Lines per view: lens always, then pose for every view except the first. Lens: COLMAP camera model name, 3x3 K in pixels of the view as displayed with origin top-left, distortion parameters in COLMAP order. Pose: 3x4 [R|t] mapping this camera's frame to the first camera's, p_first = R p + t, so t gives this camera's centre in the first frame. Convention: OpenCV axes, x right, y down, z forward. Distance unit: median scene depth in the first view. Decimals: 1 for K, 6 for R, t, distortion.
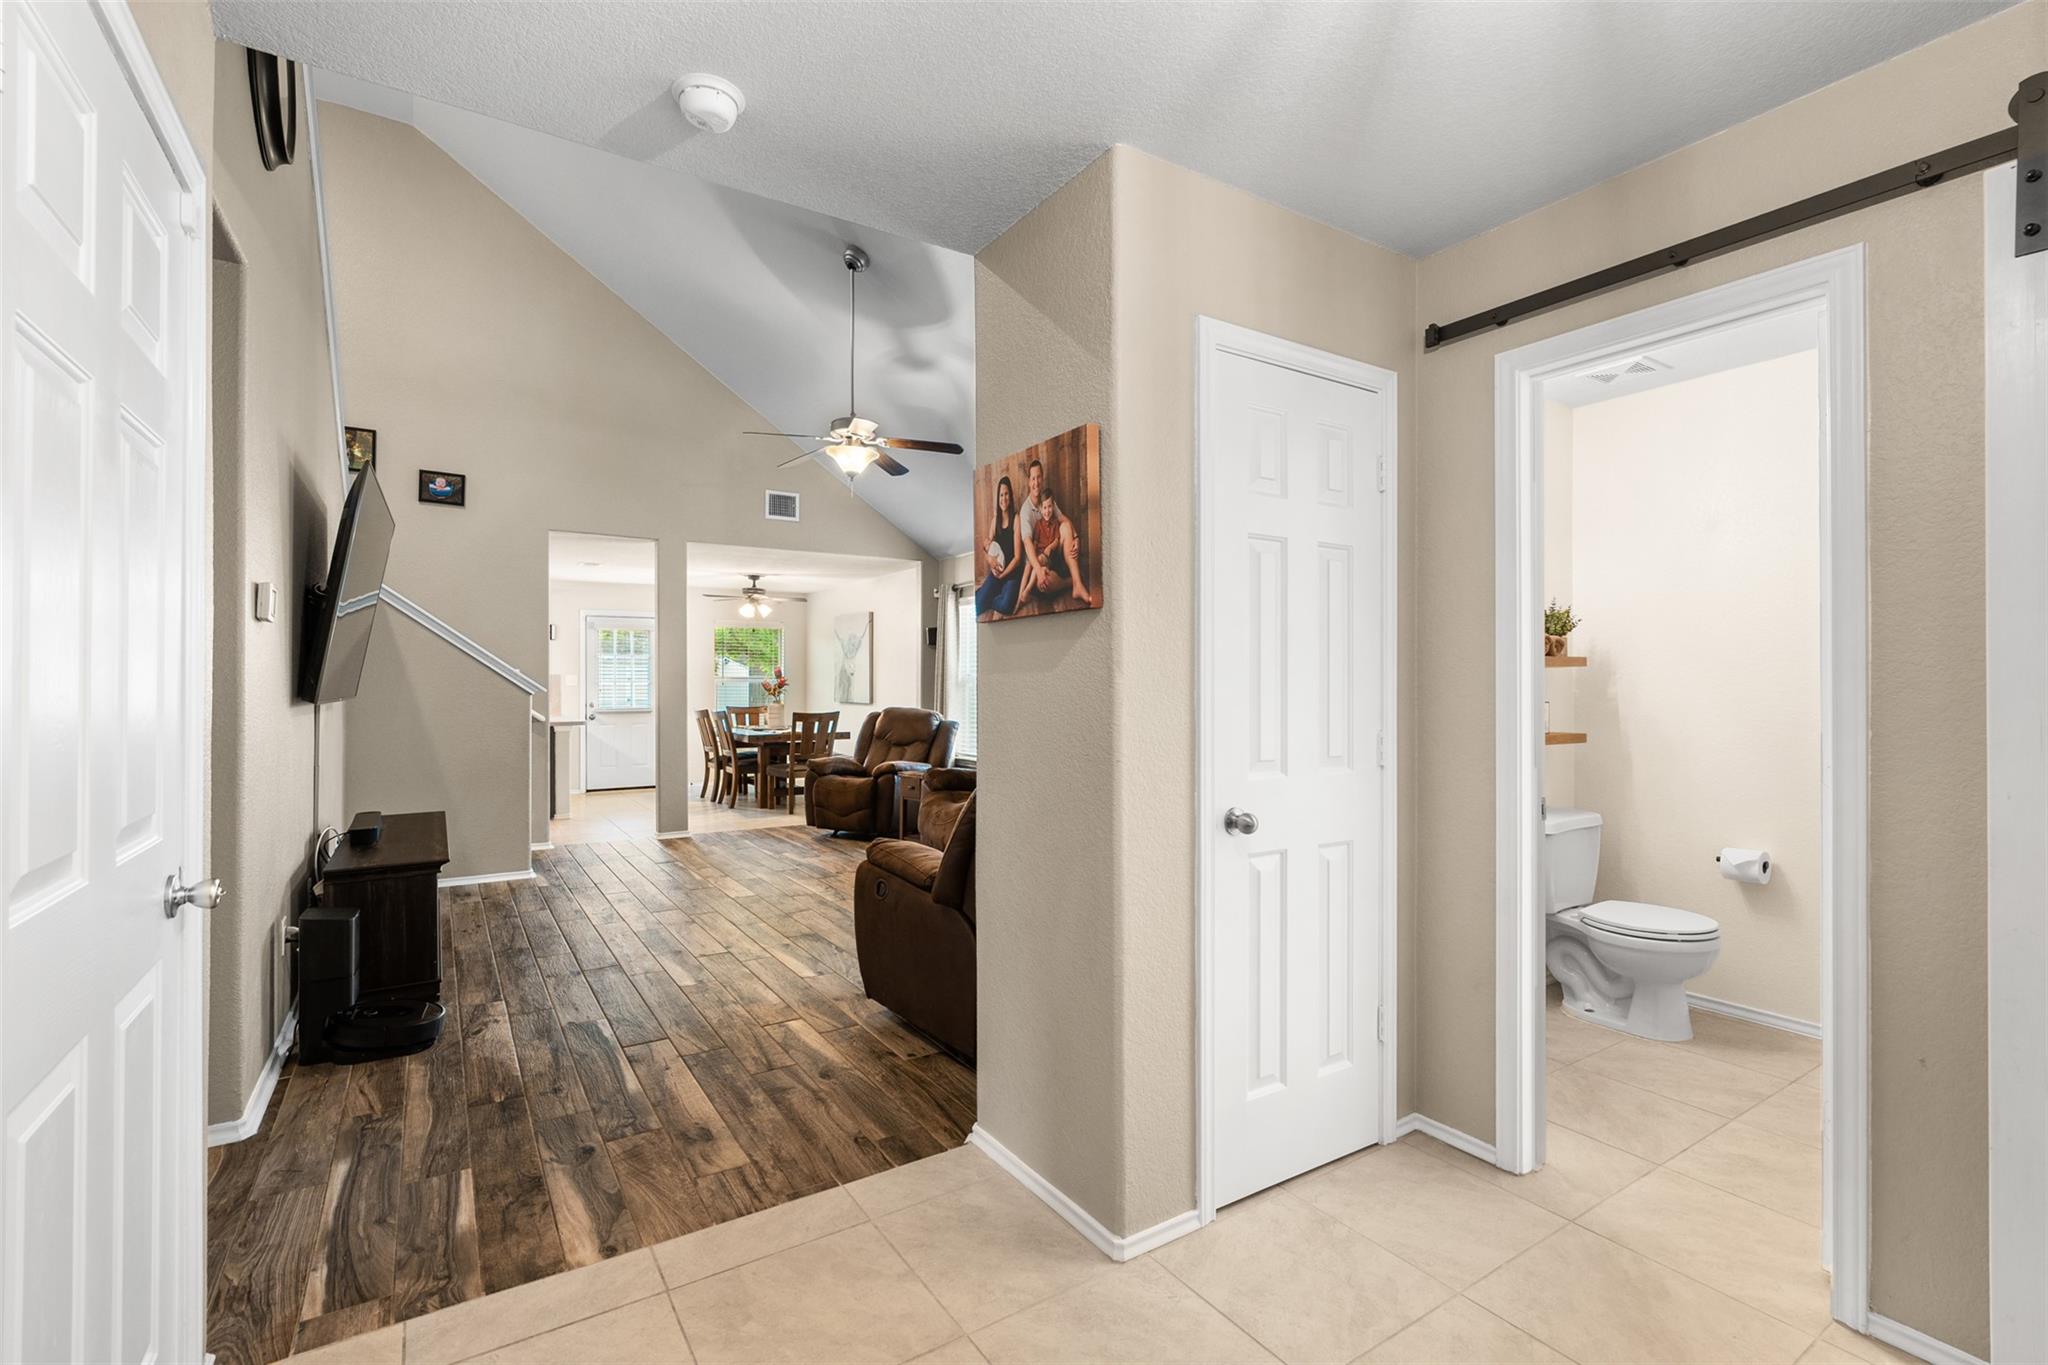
lens RADIAL K [[918.6, 0, 1033.6], [0, 918.6, 674.4], [0, 0, 1]] dist [-0.006607, 0.002238]
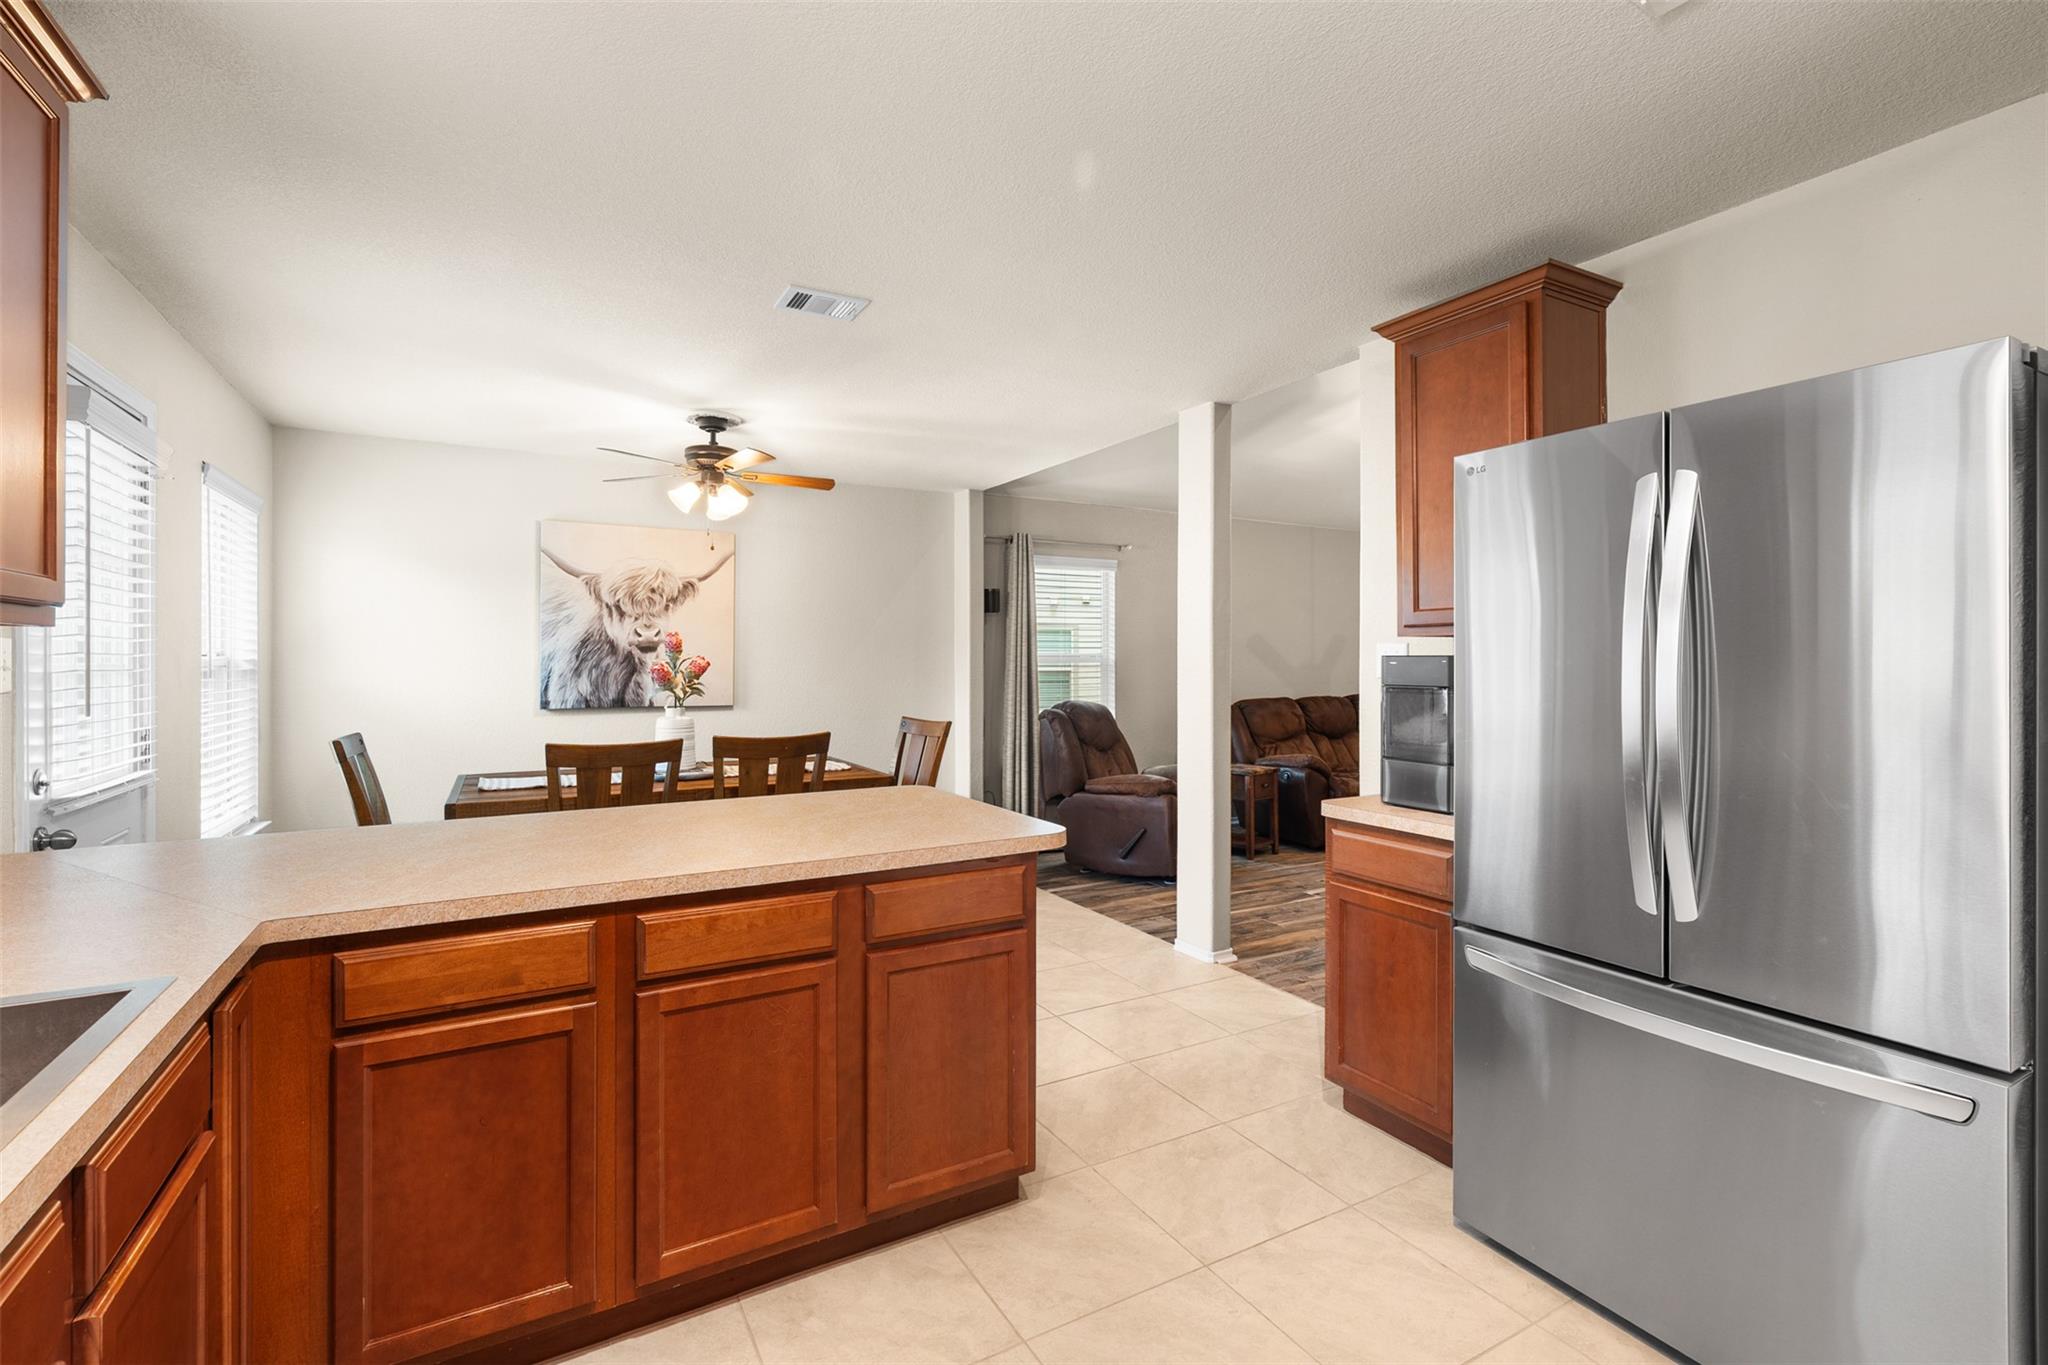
lens RADIAL K [[918.6, 0, 1023.6], [0, 918.6, 660.4], [0, 0, 1]] dist [-0.006607, 0.002238]
pose [[0.063241, 0.000229, 0.997998, -2.145949], [-0.011397, 0.999935, 0.000493, 0.010104], [-0.997933, -0.011405, 0.063240, 2.438111]]
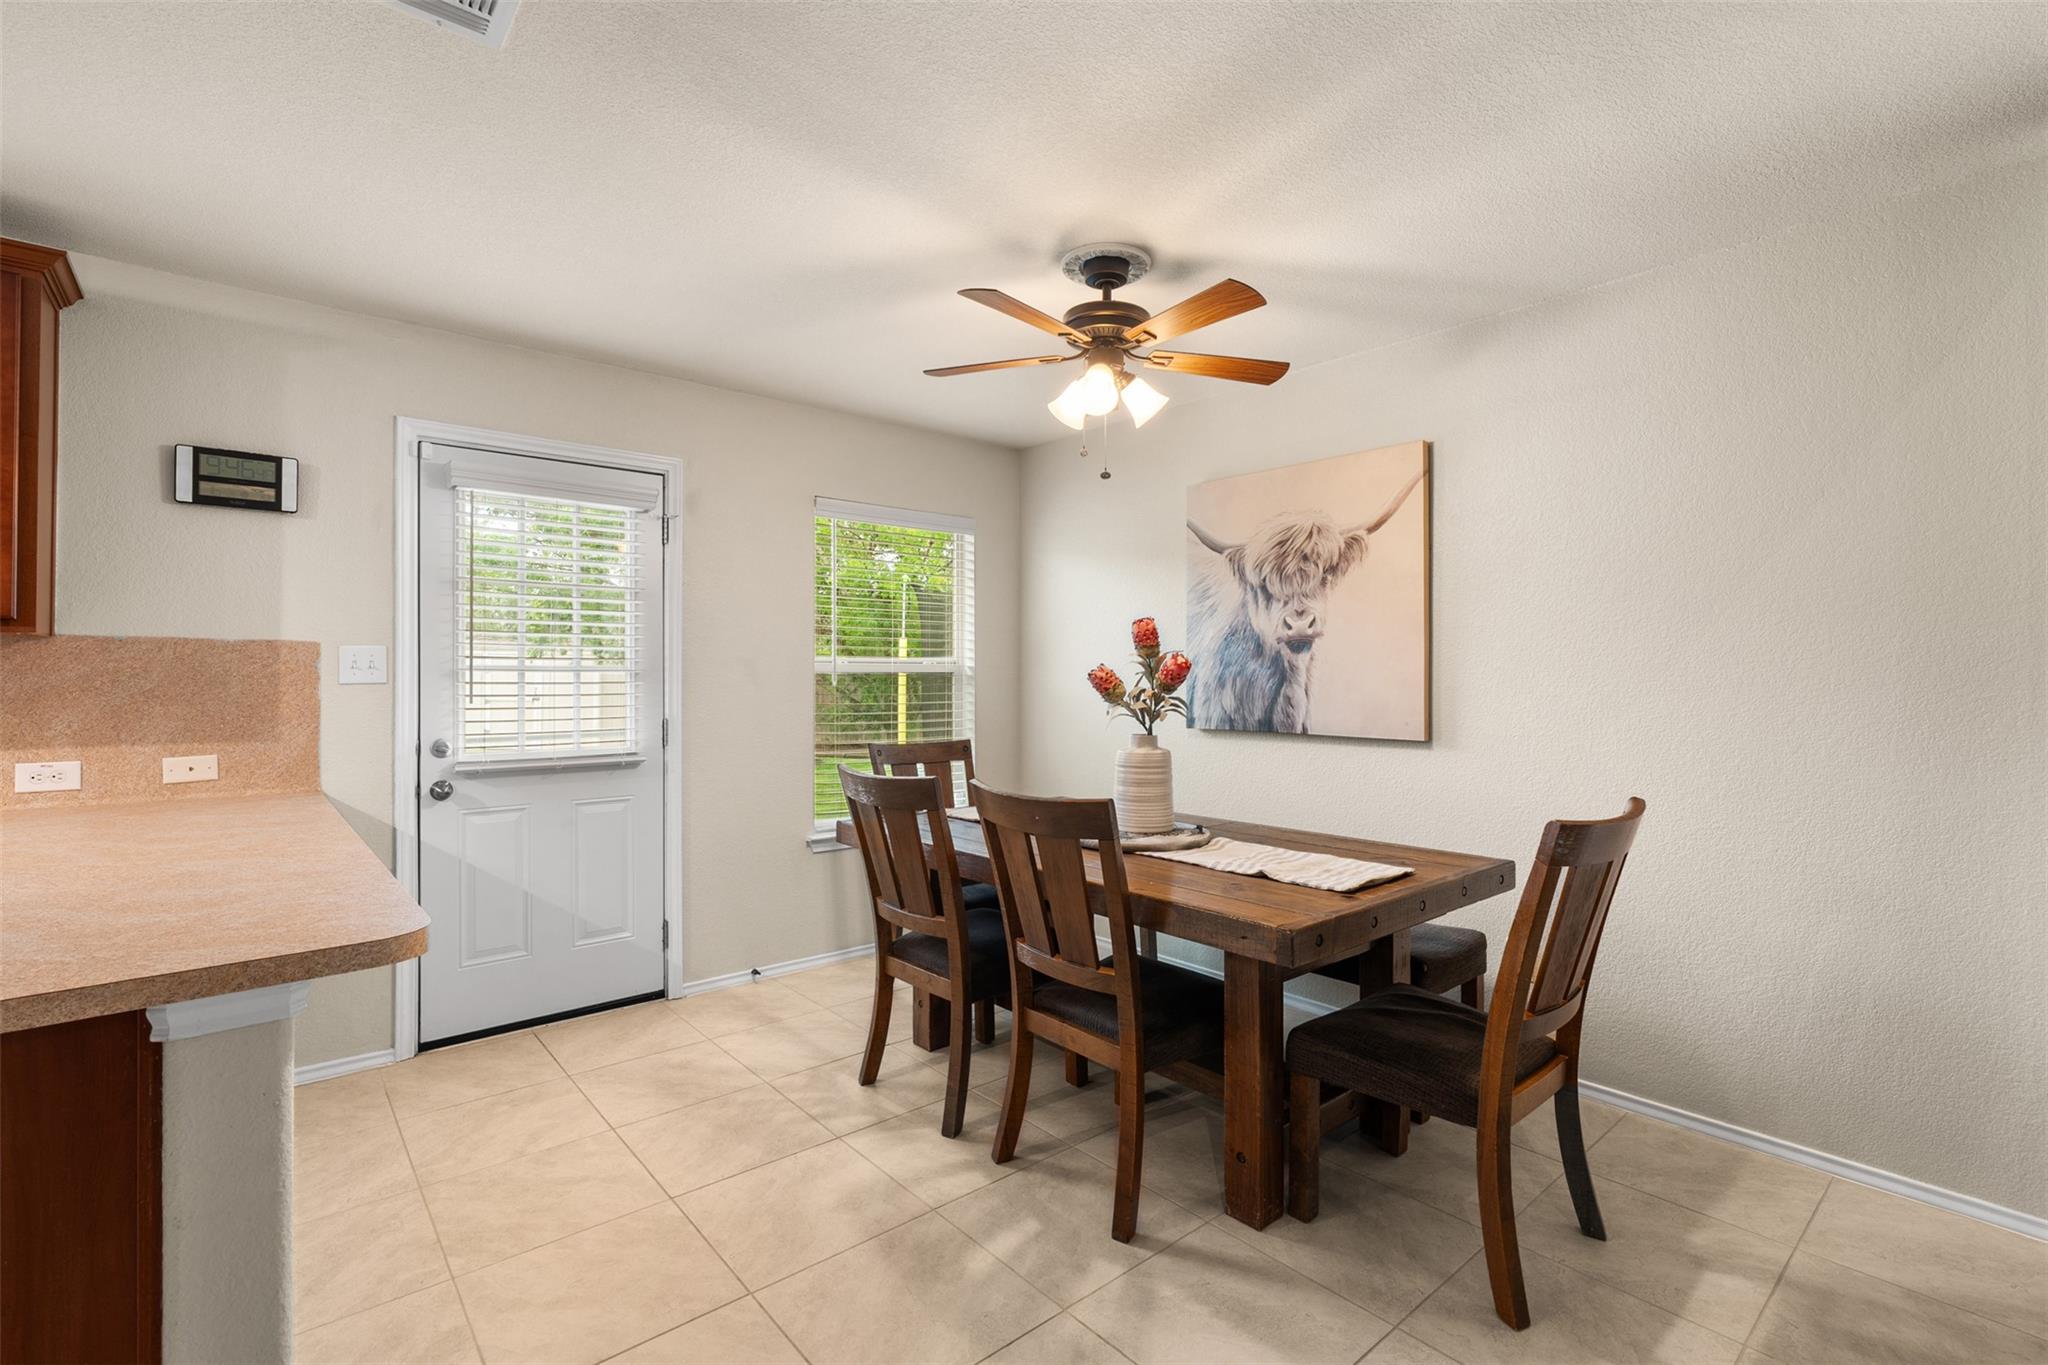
lens RADIAL K [[918.6, 0, 1040.4], [0, 918.6, 678.3], [0, 0, 1]] dist [-0.006607, 0.002238]
pose [[0.990523, 0.000590, 0.137344, -1.060969], [-0.001896, 0.999954, 0.009378, 0.025142], [-0.137332, -0.009549, 0.990479, 2.186878]]
